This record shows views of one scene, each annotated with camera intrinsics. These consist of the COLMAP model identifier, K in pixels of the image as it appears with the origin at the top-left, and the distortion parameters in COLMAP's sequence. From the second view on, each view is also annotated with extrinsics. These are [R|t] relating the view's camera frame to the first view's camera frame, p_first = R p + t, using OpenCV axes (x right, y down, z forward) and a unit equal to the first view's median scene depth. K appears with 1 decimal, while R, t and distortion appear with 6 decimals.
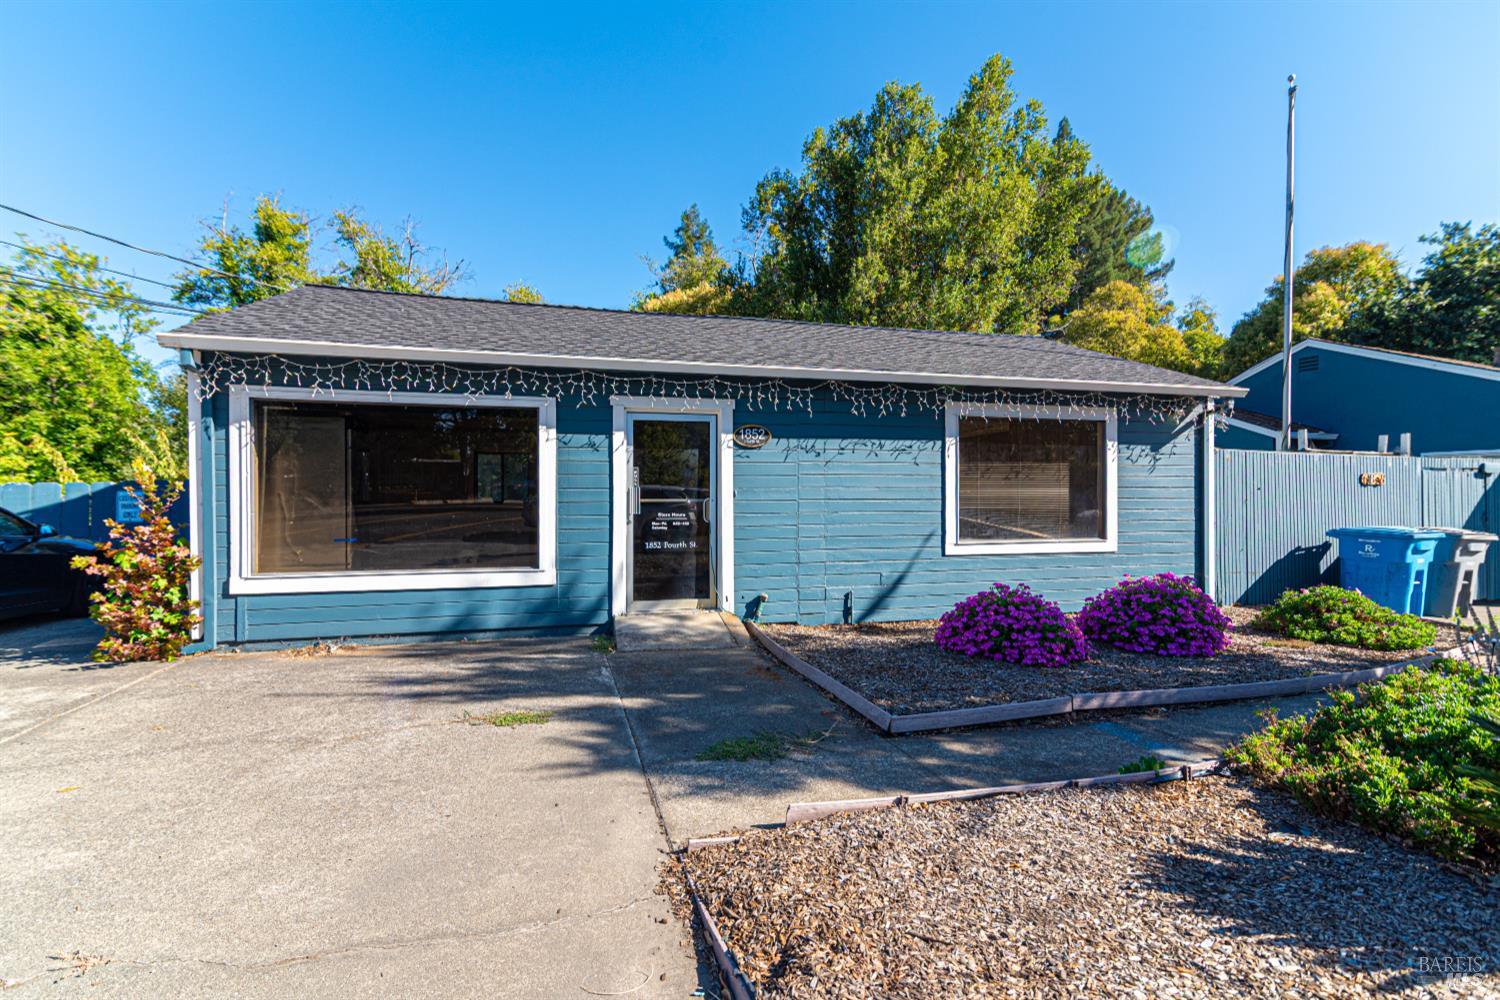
lens RADIAL K [[689.7, 0, 752.1], [0, 689.7, 495.2], [0, 0, 1]] dist [0.018200, -0.002368]
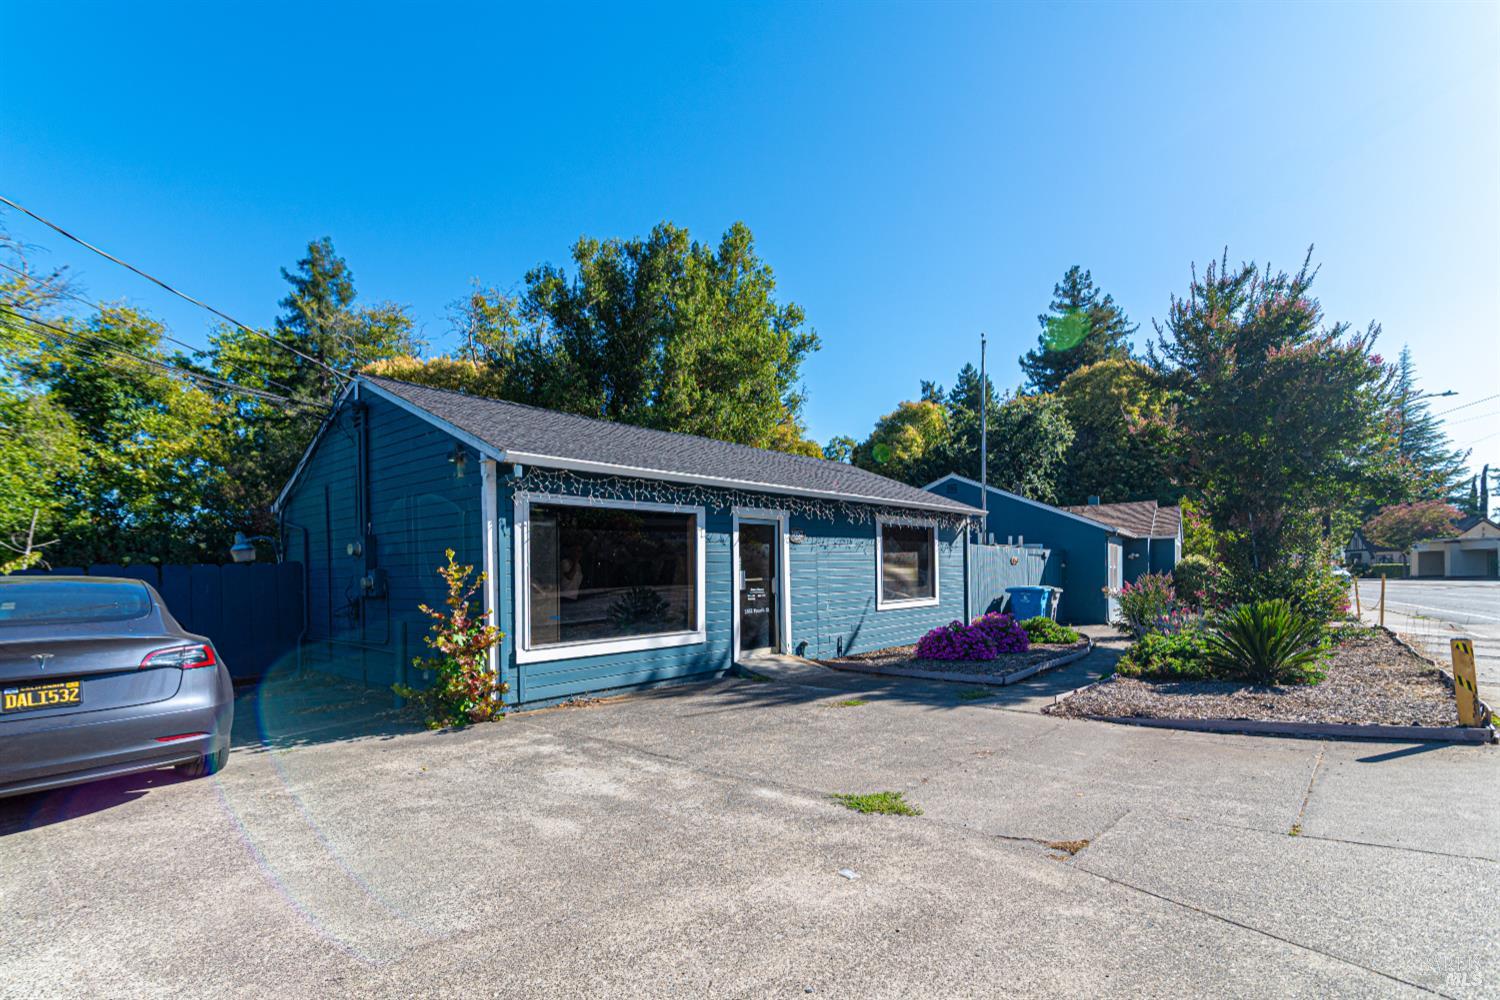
lens RADIAL K [[702.6, 0, 769.3], [0, 702.6, 573.4], [0, 0, 1]] dist [0.013091, -0.000354]
pose [[0.826887, -0.015575, 0.562152, -0.911500], [0.014668, 0.999874, 0.006126, -0.013759], [-0.562176, 0.003180, 0.827011, -0.219430]]
